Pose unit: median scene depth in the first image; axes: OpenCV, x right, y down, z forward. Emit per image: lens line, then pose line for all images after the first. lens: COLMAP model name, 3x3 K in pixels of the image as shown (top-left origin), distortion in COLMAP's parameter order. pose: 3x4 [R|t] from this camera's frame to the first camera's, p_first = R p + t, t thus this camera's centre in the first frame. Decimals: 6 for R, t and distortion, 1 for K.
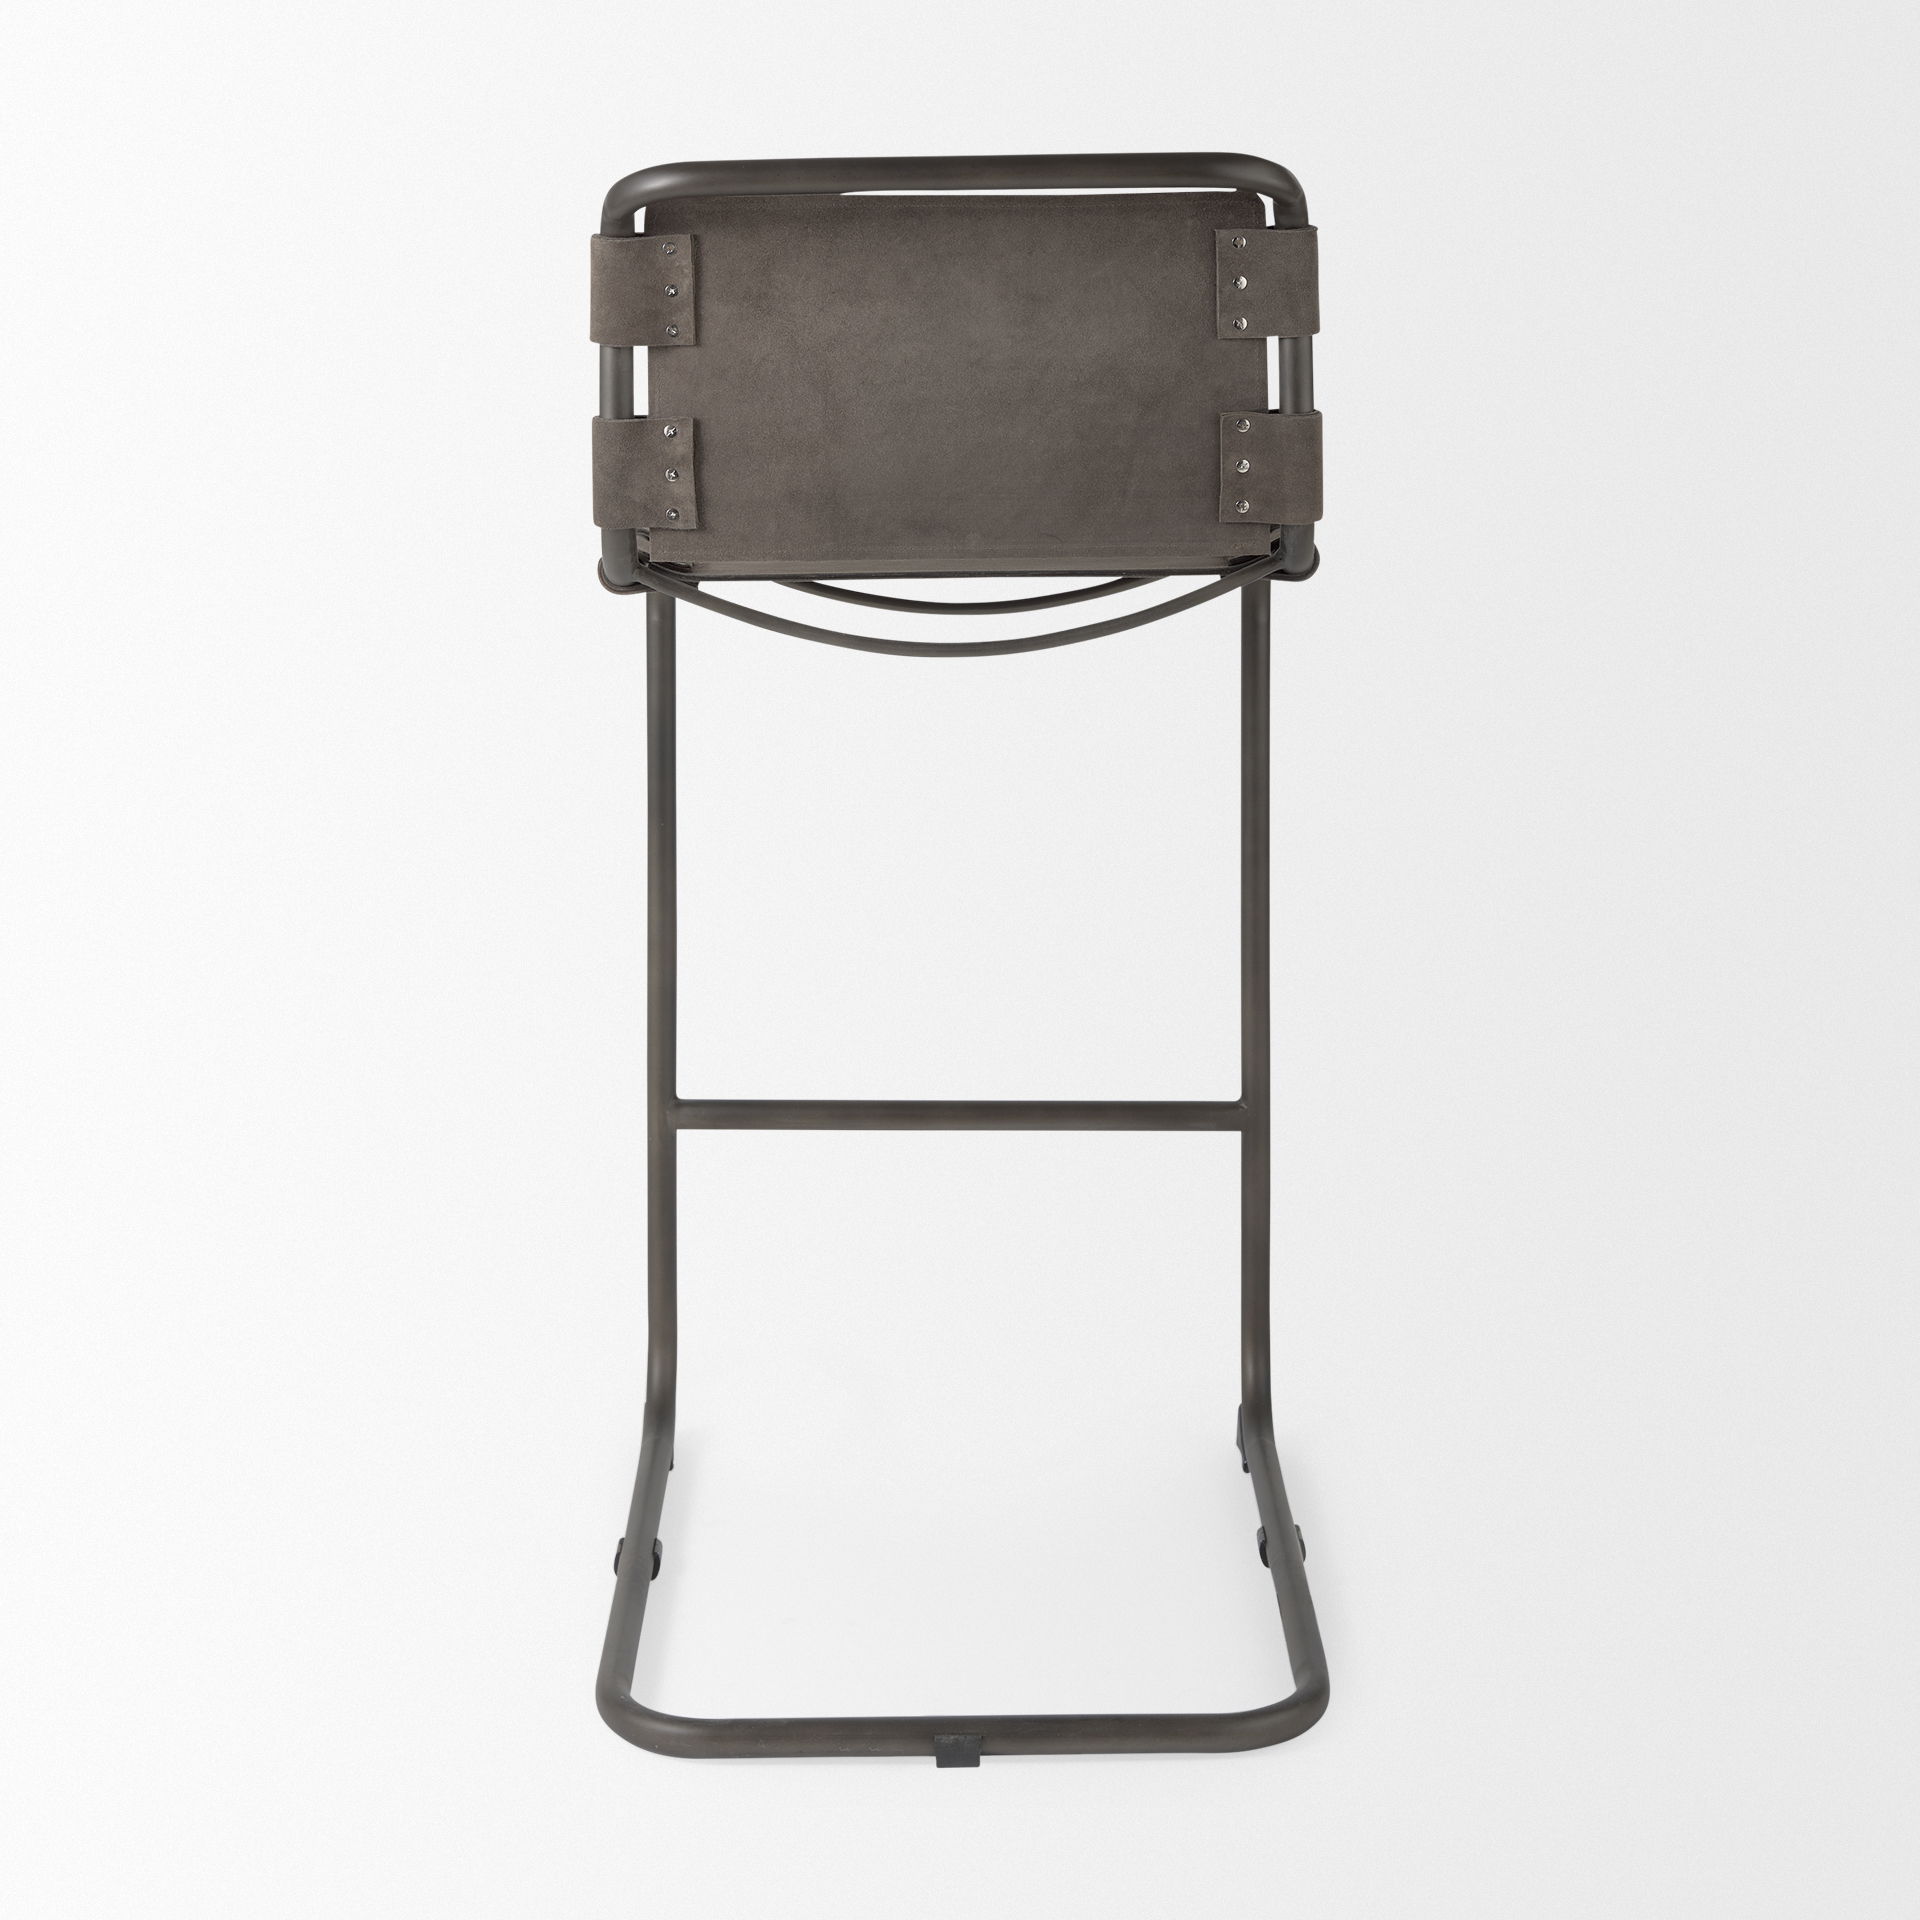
lens RADIAL K [[6555.5, 0, 944.9], [0, 6555.5, 924.0], [0, 0, 1]] dist [0.186820, 0.000000]
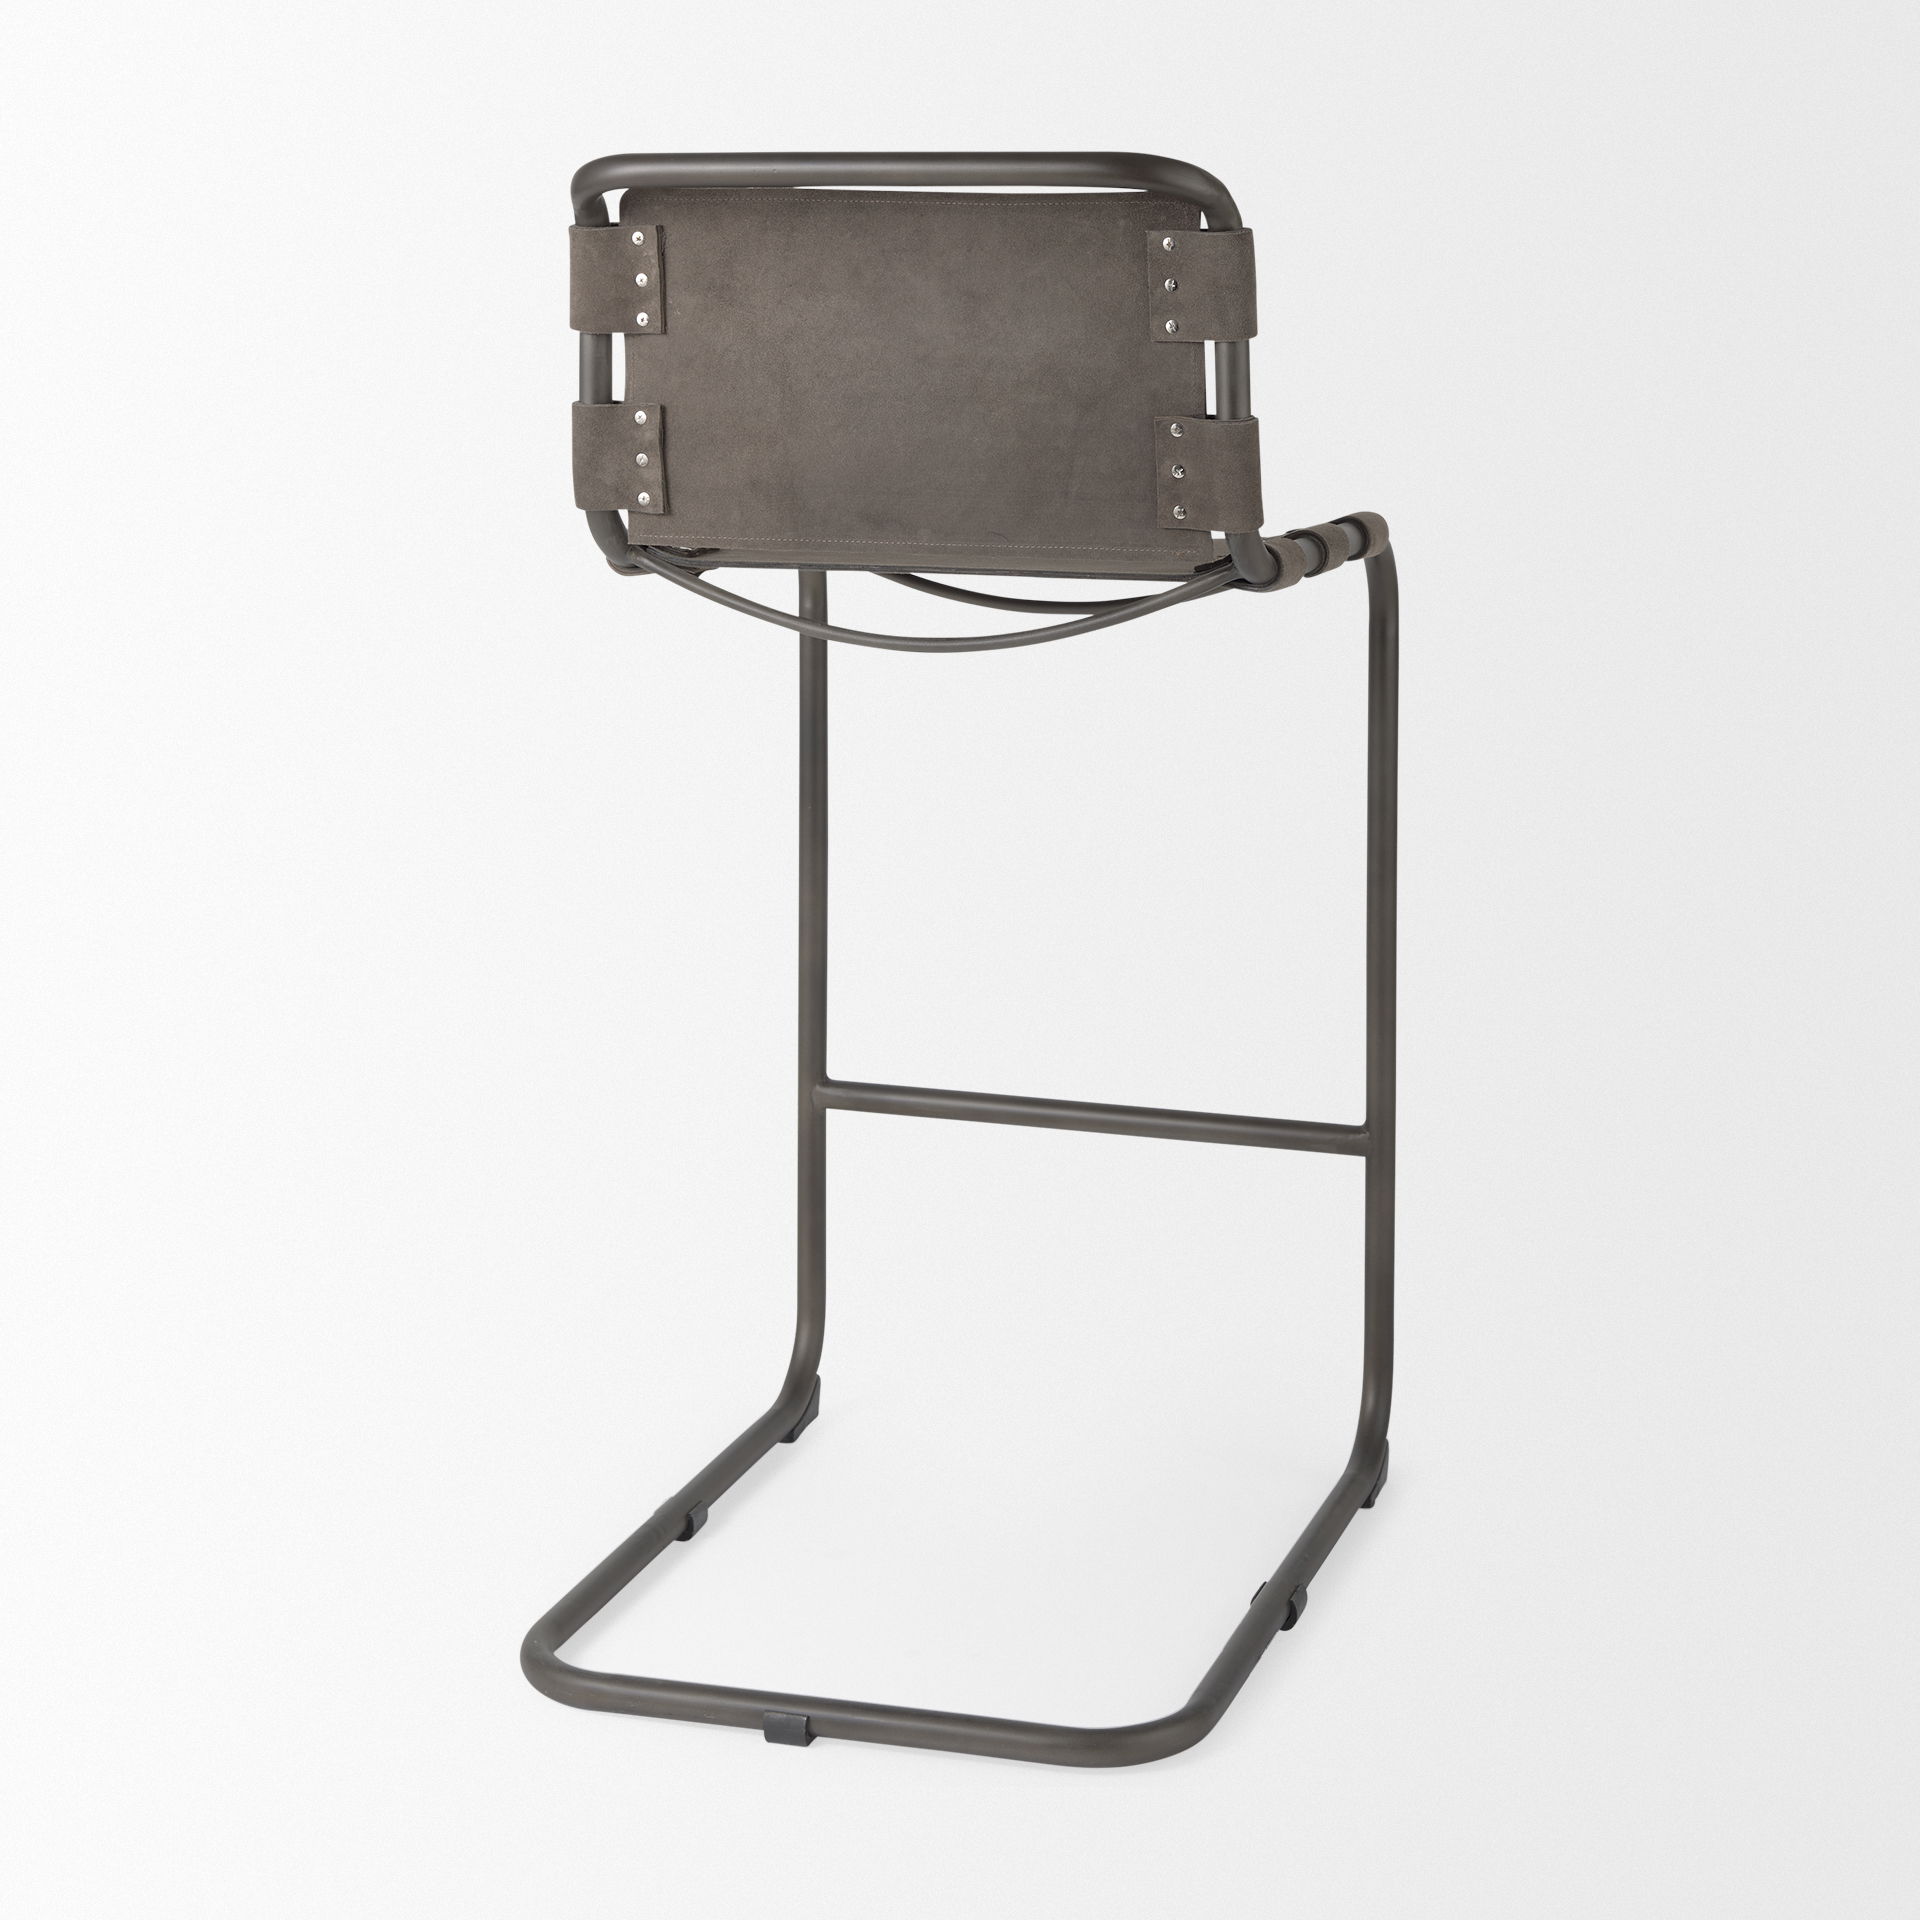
lens RADIAL K [[6555.5, 0, 942.6], [0, 6555.5, 1003.3], [0, 0, 1]] dist [0.186820, 0.000000]
pose [[0.886259, 0.070825, -0.457744, 0.472884], [-0.067436, 0.997441, 0.023764, -0.011164], [0.458255, 0.009807, 0.888767, 0.108791]]
